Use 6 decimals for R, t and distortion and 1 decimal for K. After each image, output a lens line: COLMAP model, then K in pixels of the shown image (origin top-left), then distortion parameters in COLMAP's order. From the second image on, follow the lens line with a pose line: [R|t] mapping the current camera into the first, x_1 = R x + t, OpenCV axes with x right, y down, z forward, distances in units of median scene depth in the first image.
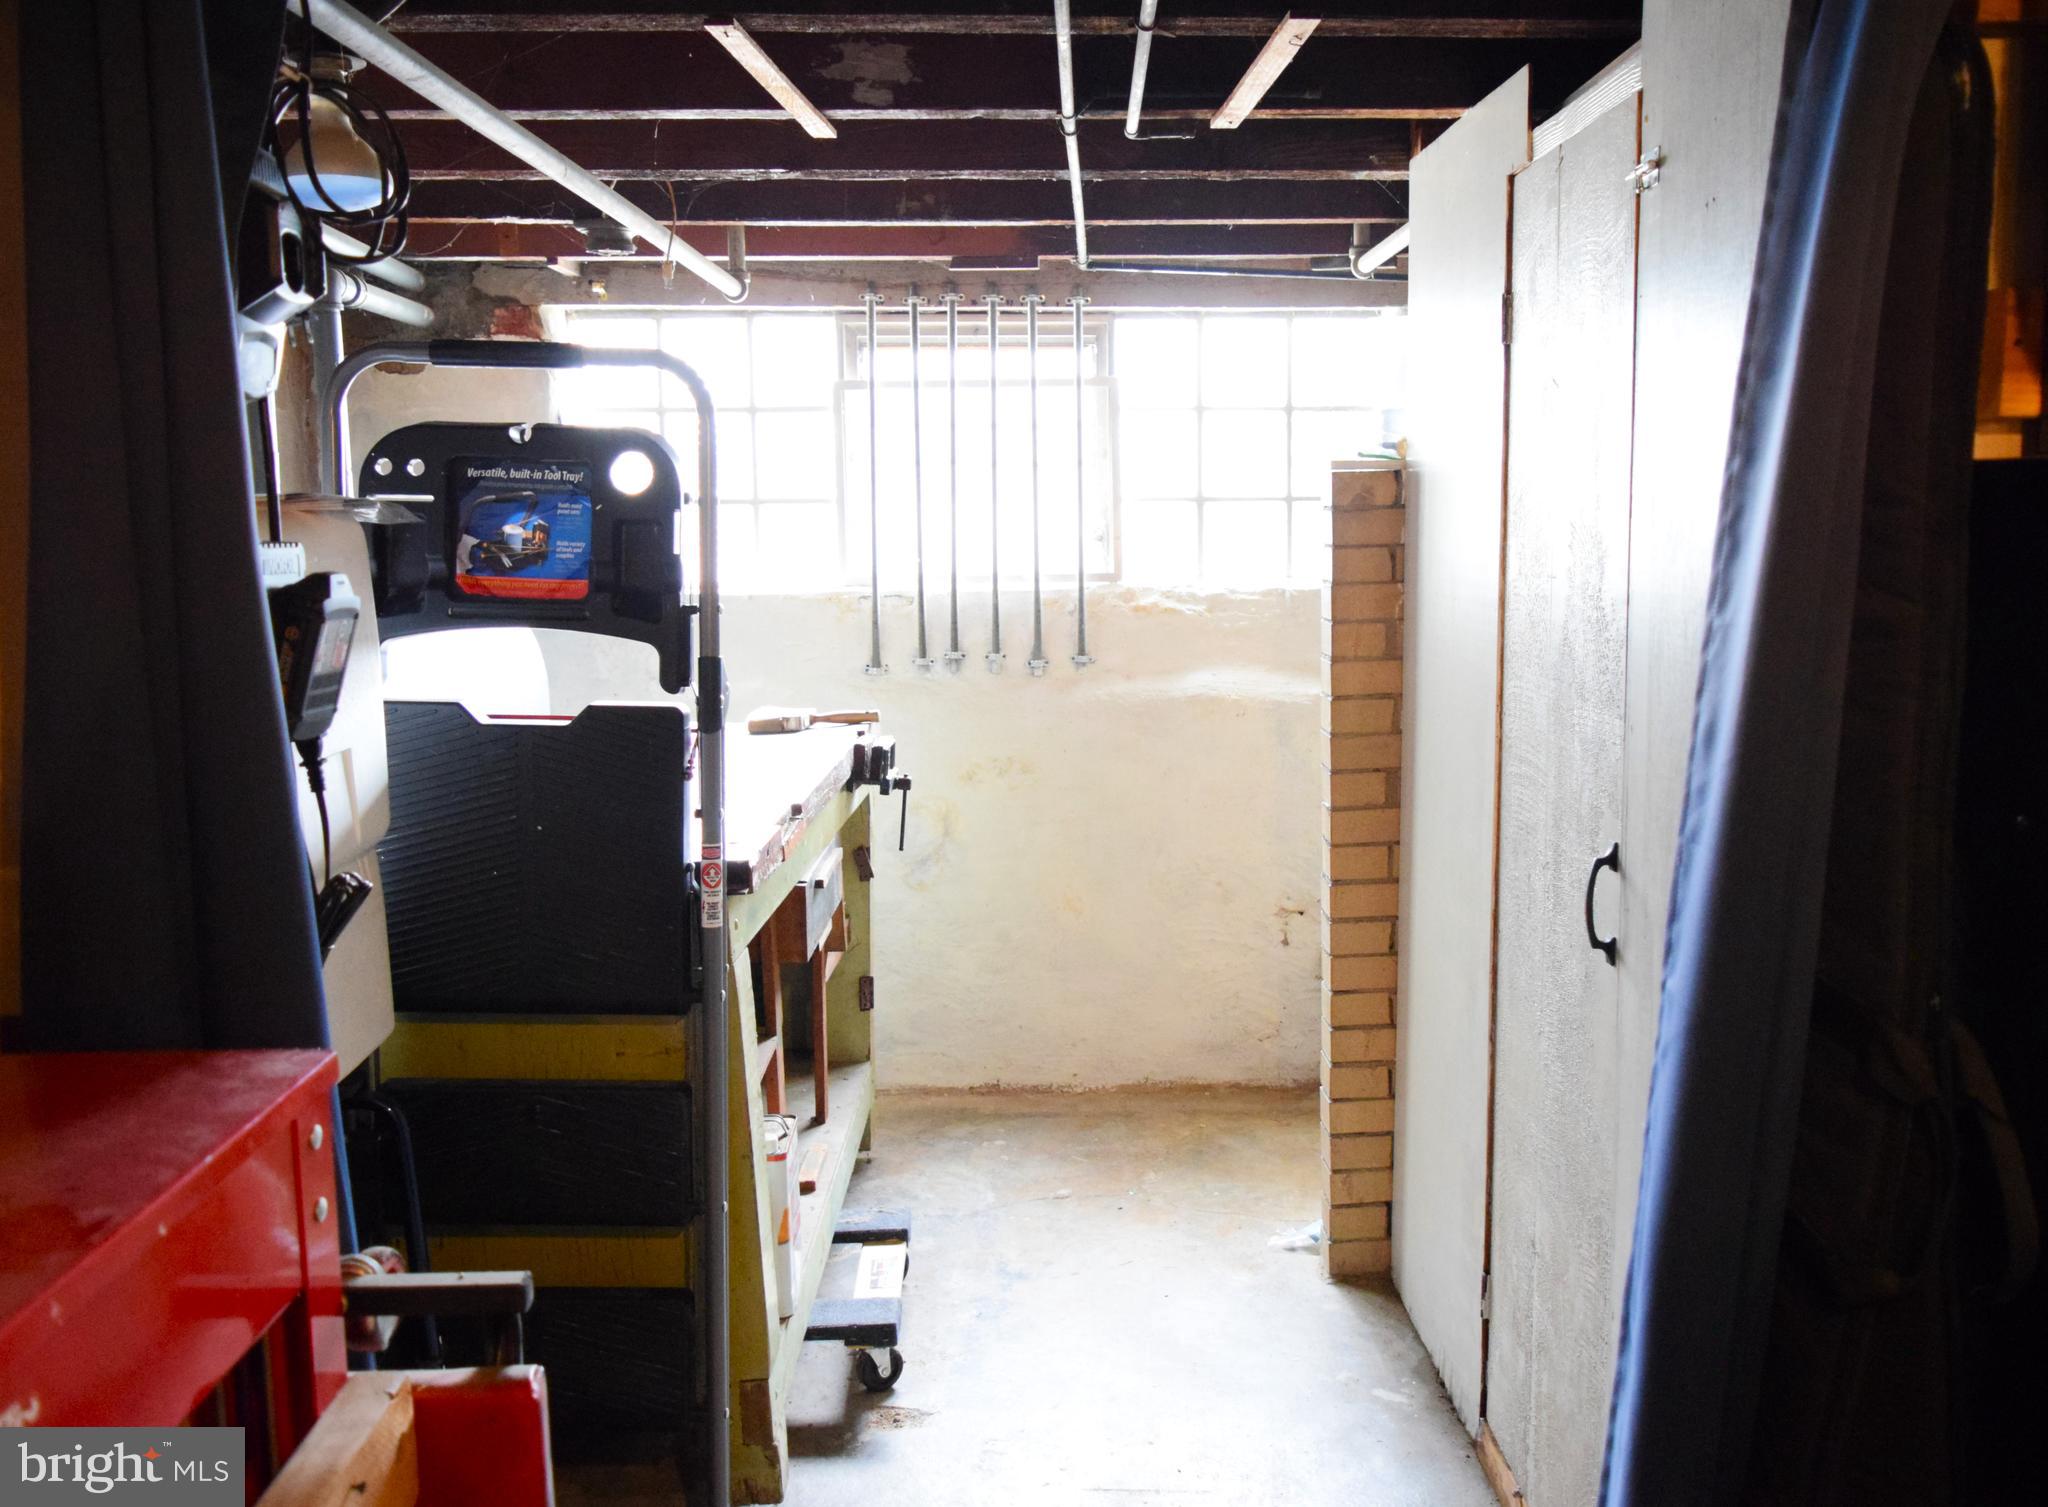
lens RADIAL K [[1841.7, 0, 1139.0], [0, 1841.7, 760.0], [0, 0, 1]] dist [-0.030308, -0.004131]
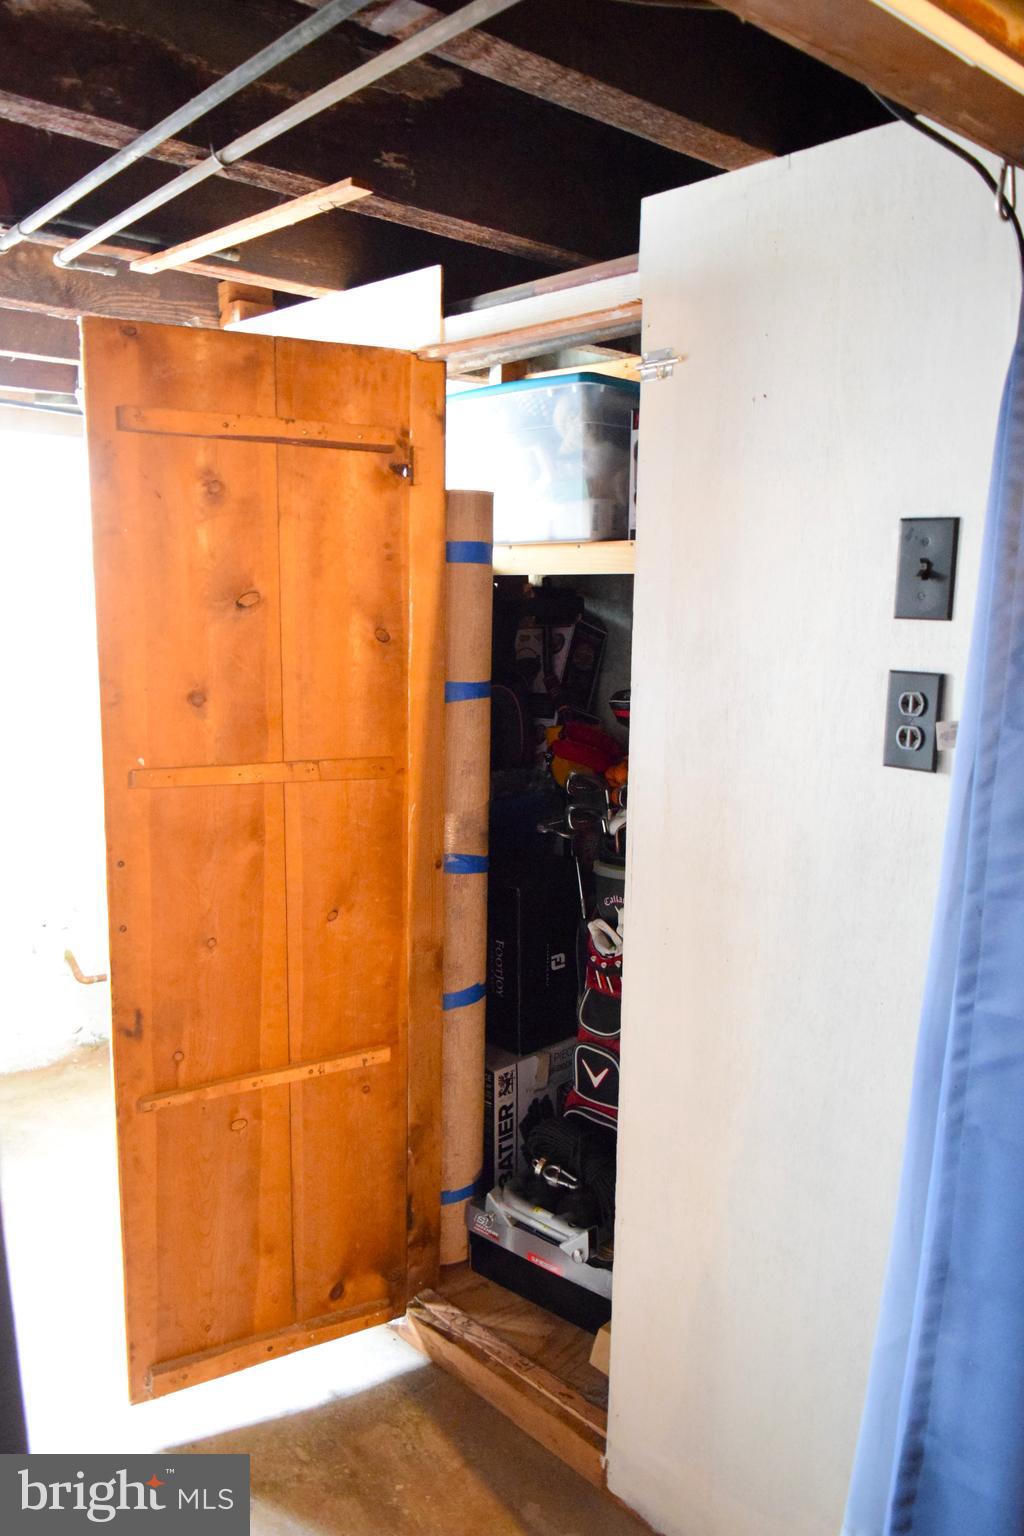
lens RADIAL K [[1188.6, 0, 519.6], [0, 1188.6, 774.0], [0, 0, 1]] dist [-0.023416, 0.008384]
pose [[0.775385, -0.074044, 0.627133, -0.163566], [0.062170, 0.997228, 0.040873, -0.032818], [-0.628421, 0.007297, 0.777839, 0.187353]]
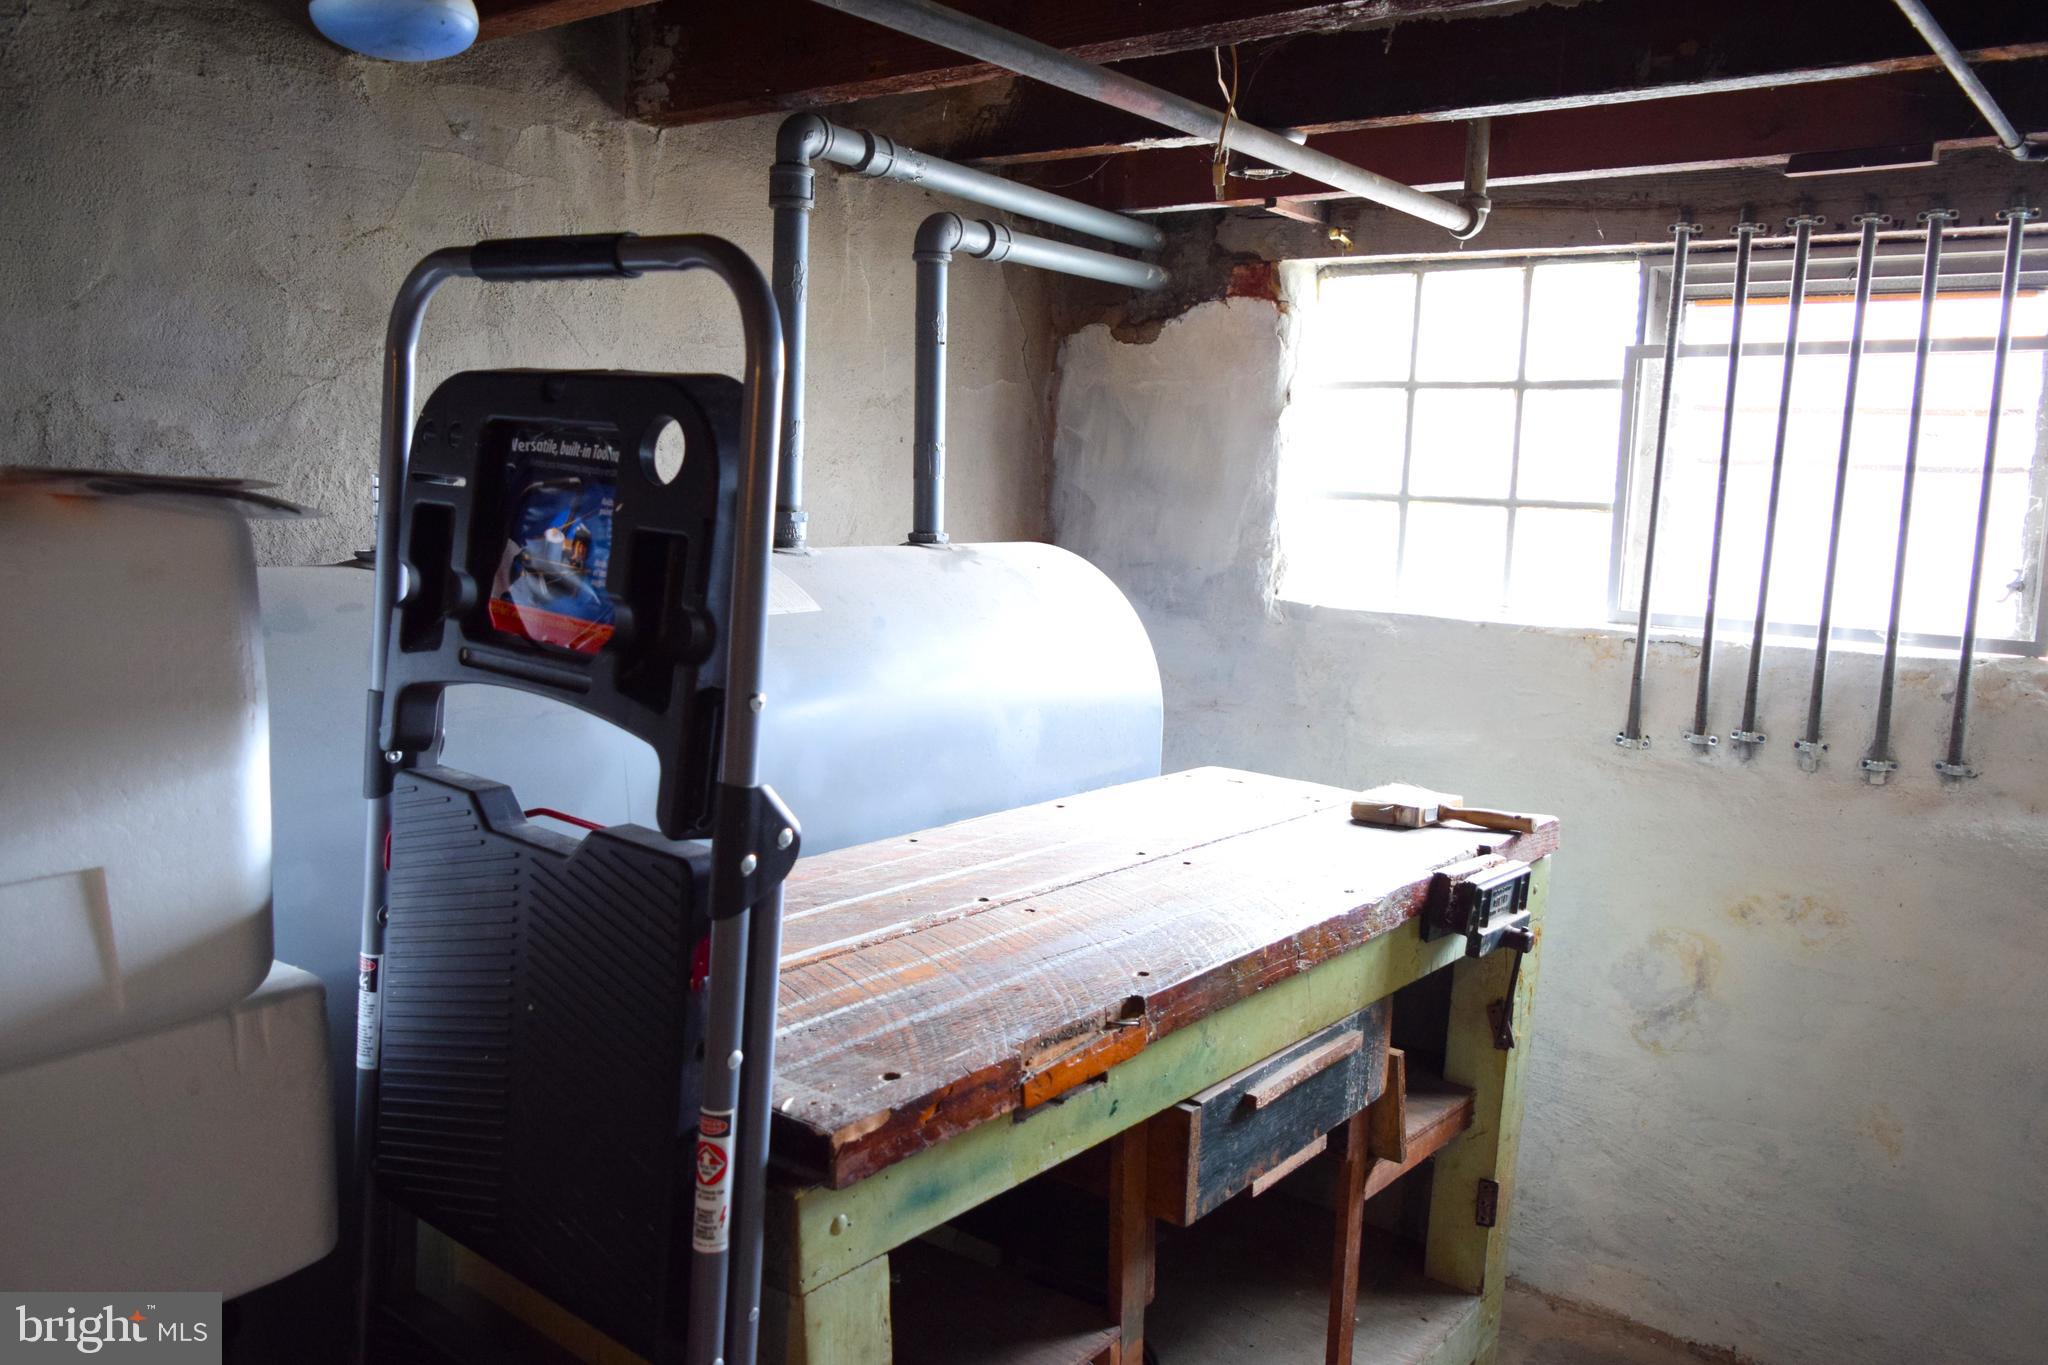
lens RADIAL K [[1584.8, 0, 1012.2], [0, 1584.8, 681.3], [0, 0, 1]] dist [-0.023416, 0.008384]
pose [[0.755979, 0.118449, -0.643790, 0.073404], [-0.129433, 0.991123, 0.030365, -0.061069], [0.641672, 0.060372, 0.764600, 0.370787]]
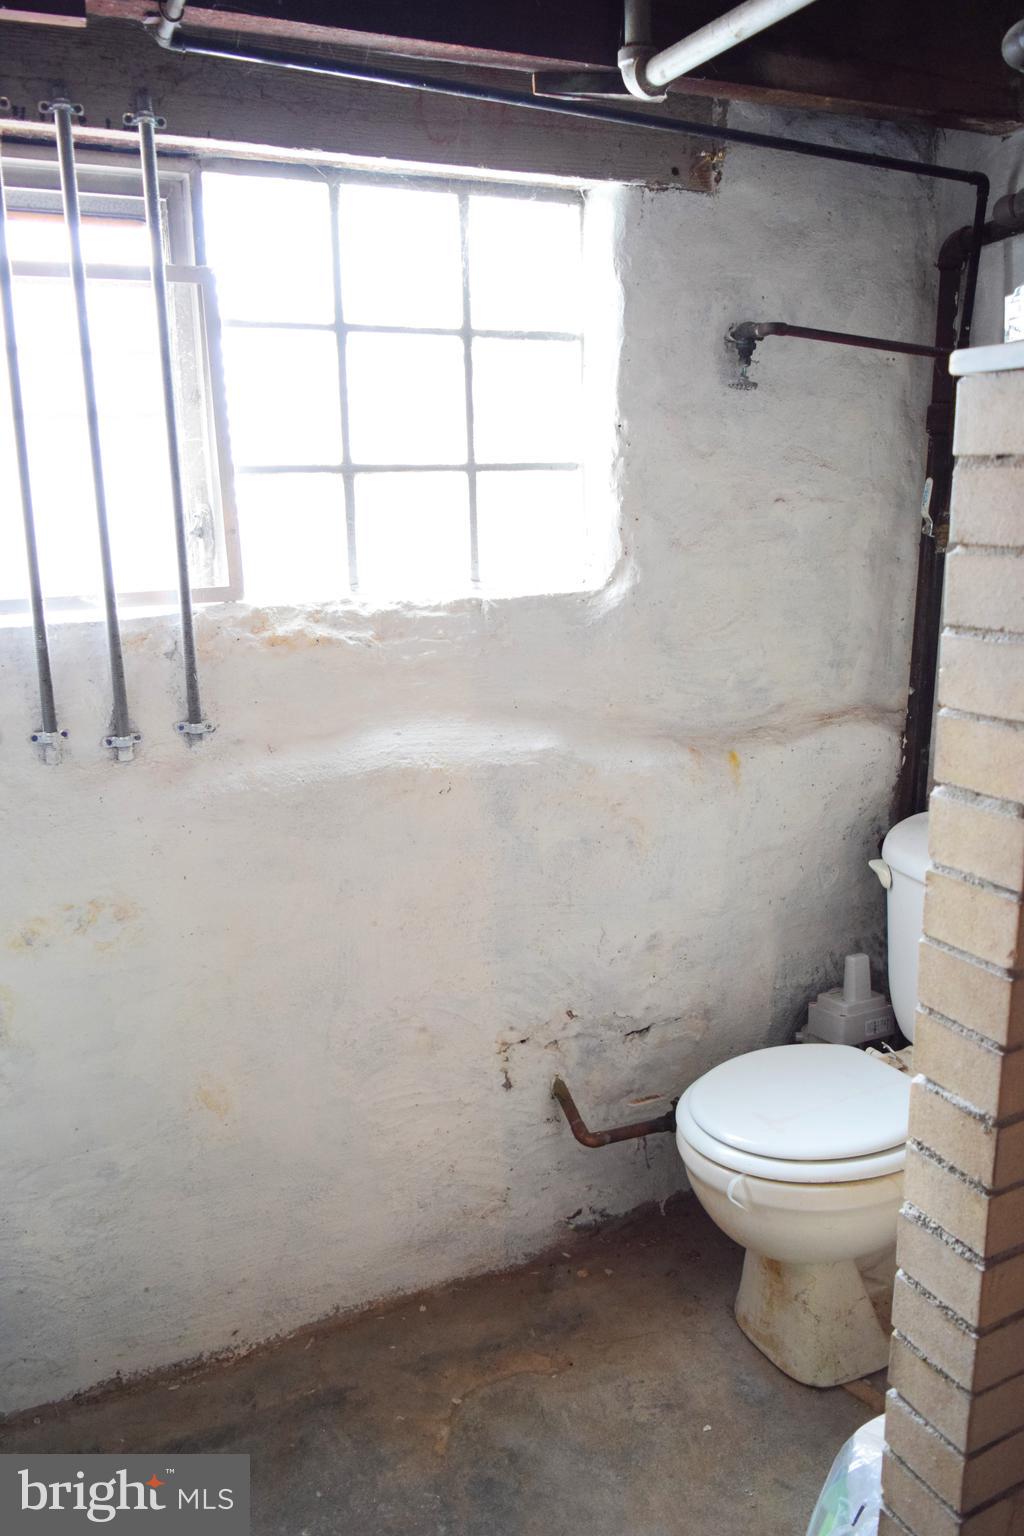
lens RADIAL K [[1188.6, 0, 517.1], [0, 1188.6, 773.0], [0, 0, 1]] dist [-0.023416, 0.008384]
pose [[0.922389, -0.099424, 0.373247, -0.084862], [0.064246, 0.992335, 0.105566, -0.077180], [-0.380882, -0.073393, 0.921706, 0.598904]]
